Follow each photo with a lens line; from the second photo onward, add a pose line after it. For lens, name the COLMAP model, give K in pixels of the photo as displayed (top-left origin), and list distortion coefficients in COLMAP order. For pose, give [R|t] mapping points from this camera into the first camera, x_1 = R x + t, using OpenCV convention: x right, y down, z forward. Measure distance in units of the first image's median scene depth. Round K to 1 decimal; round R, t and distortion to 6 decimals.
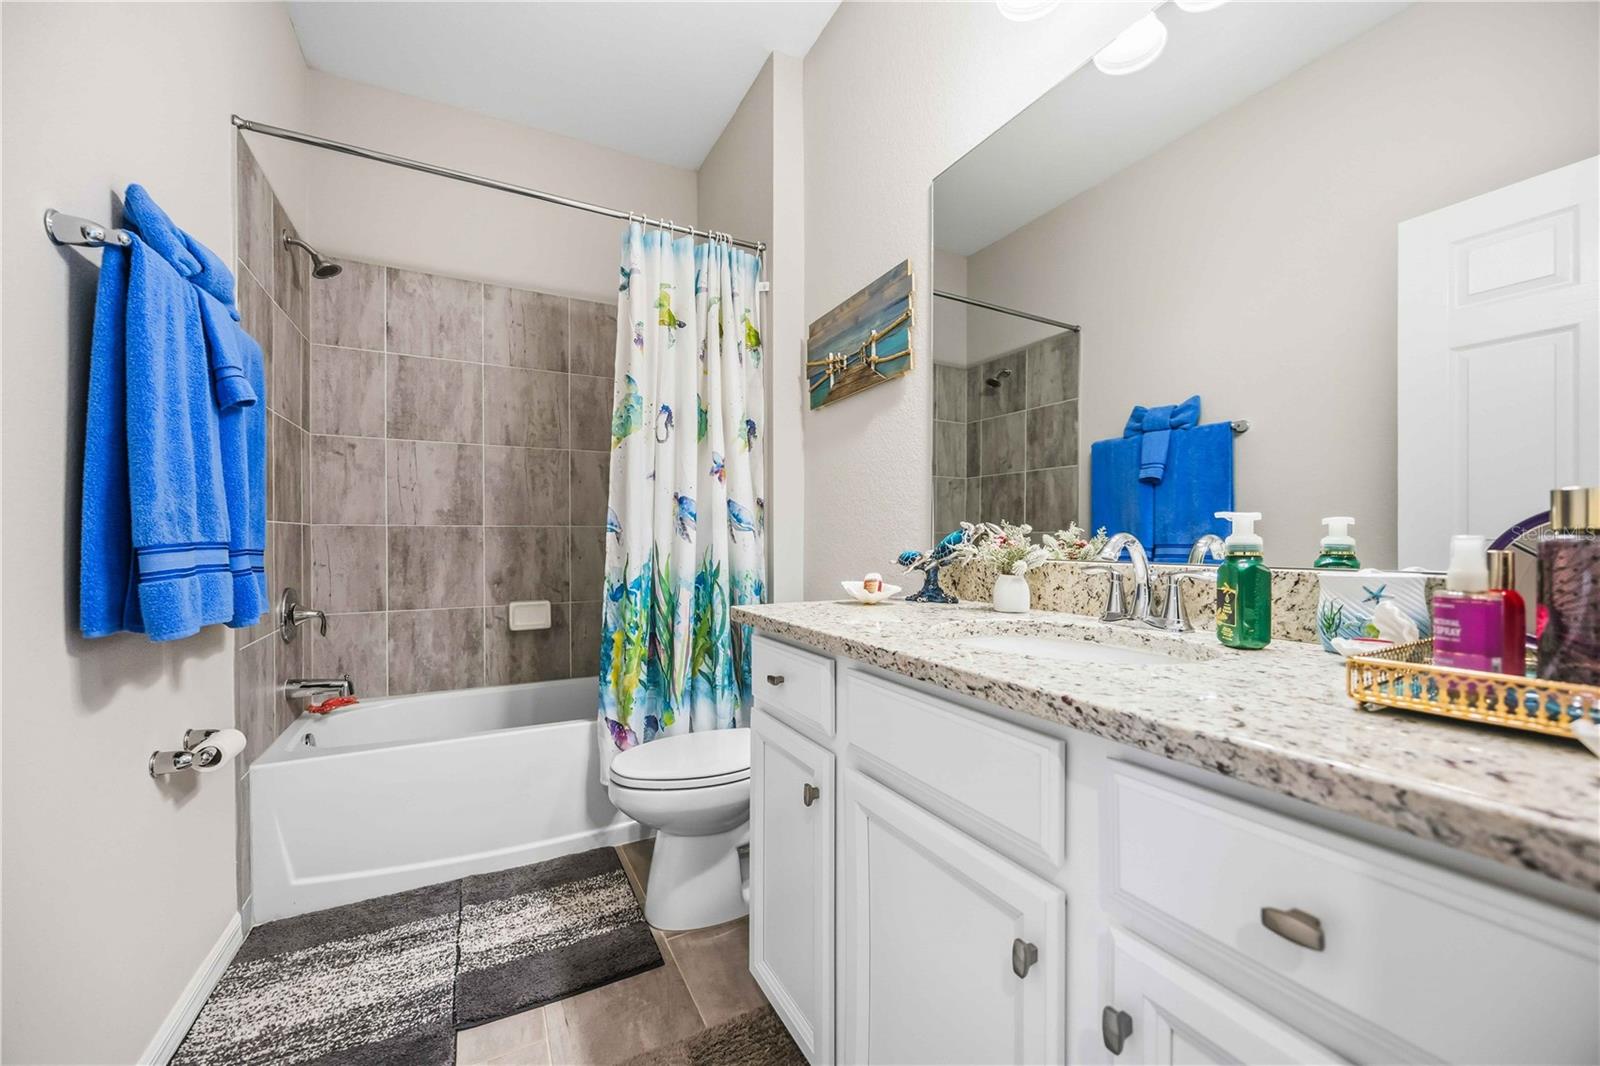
lens RADIAL K [[620.9, 0, 800.9], [0, 620.9, 537.6], [0, 0, 1]] dist [-0.002733, -0.000051]
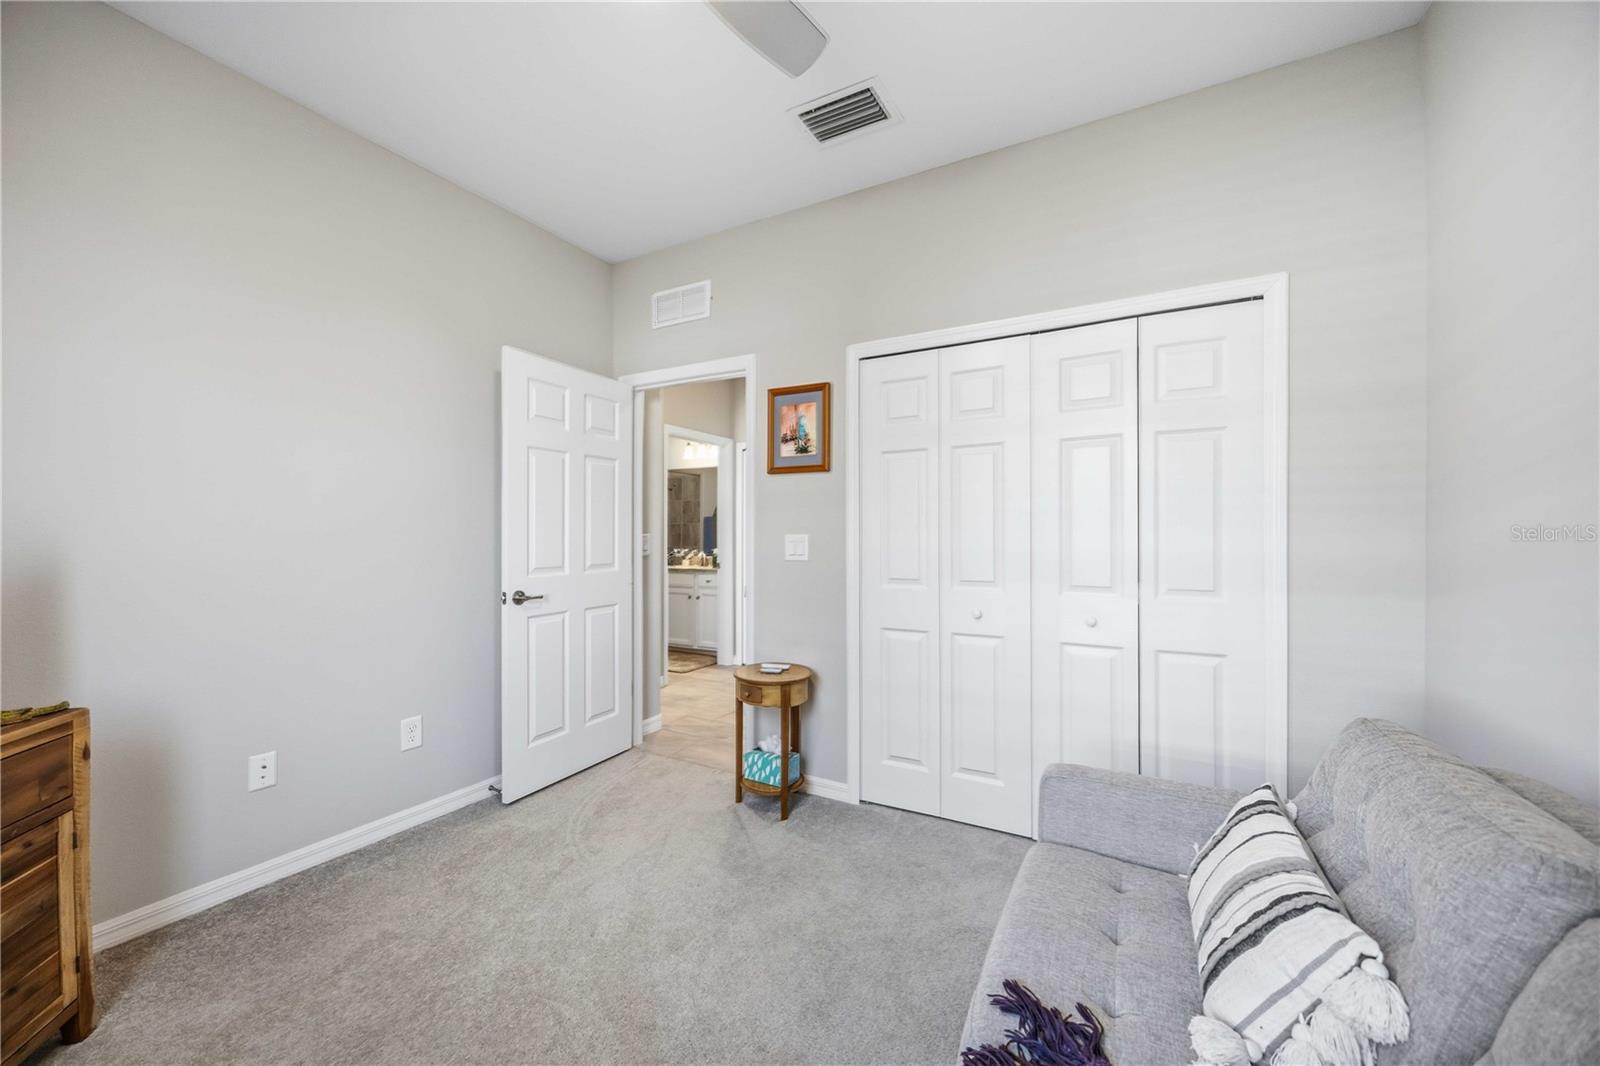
lens RADIAL K [[620.9, 0, 800.9], [0, 620.9, 537.6], [0, 0, 1]] dist [-0.002733, -0.000051]
pose [[0.839746, -0.000942, 0.542979, -0.782944], [0.001052, 0.999999, 0.000109, -0.053196], [-0.542979, 0.000480, 0.839746, -1.810939]]
